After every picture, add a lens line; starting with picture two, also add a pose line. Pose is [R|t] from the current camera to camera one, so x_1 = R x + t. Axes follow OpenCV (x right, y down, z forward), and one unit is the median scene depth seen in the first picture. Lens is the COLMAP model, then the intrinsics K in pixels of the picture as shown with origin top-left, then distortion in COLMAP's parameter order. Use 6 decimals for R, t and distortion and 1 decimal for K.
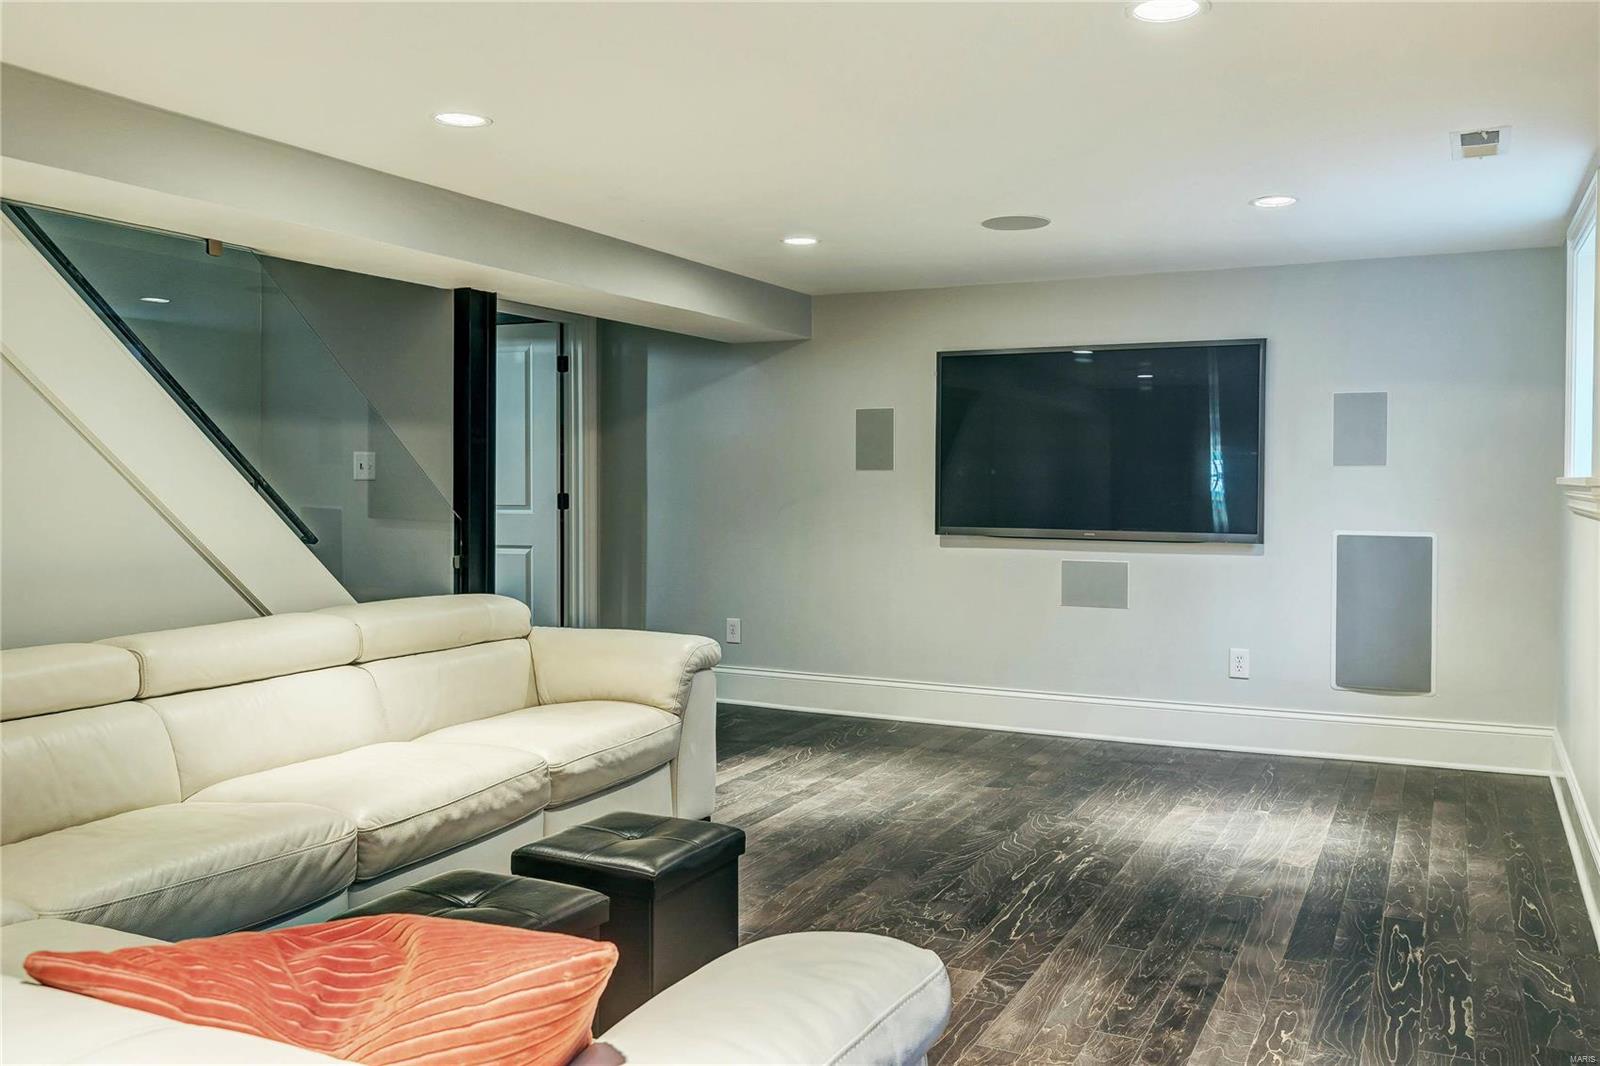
lens RADIAL K [[1368.2, 0, 801.4], [0, 1368.2, 531.0], [0, 0, 1]] dist [-0.001156, 0.000517]
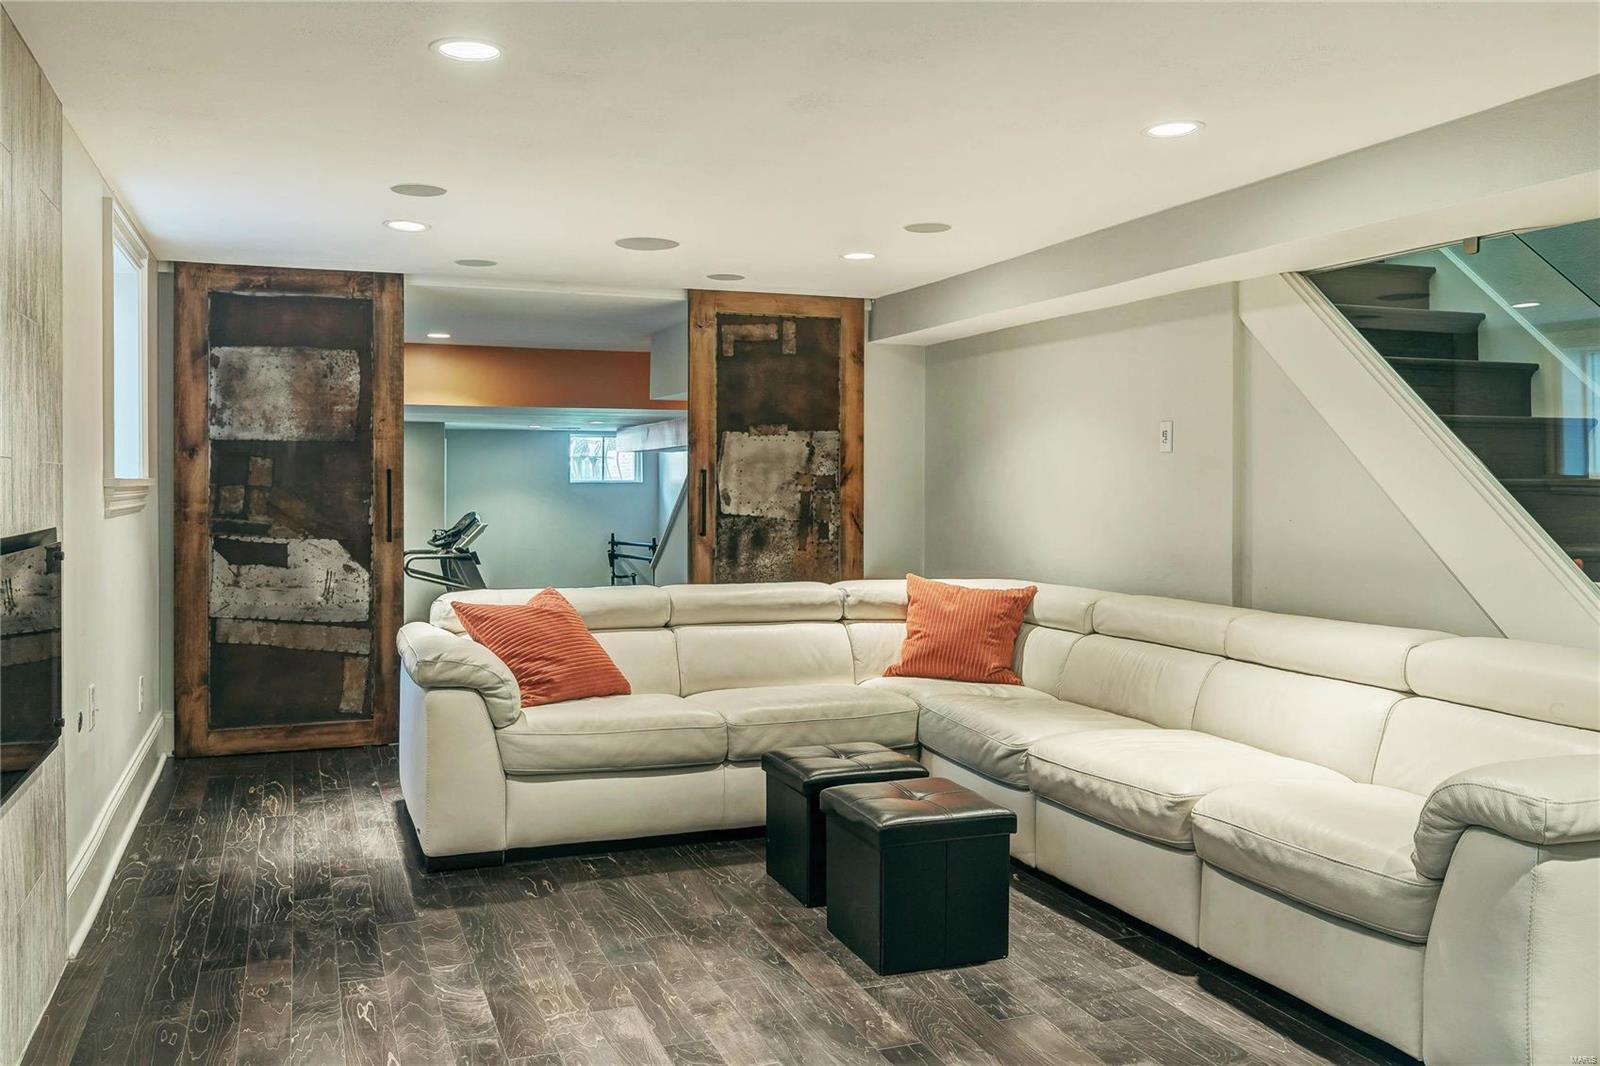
lens RADIAL K [[1368.2, 0, 800.2], [0, 1368.2, 528.0], [0, 0, 1]] dist [-0.001156, 0.000517]
pose [[-0.701766, 0.019412, -0.712143, 0.699494], [-0.033532, 0.997621, 0.060238, -0.061168], [0.711618, 0.066153, -0.699446, 1.599544]]
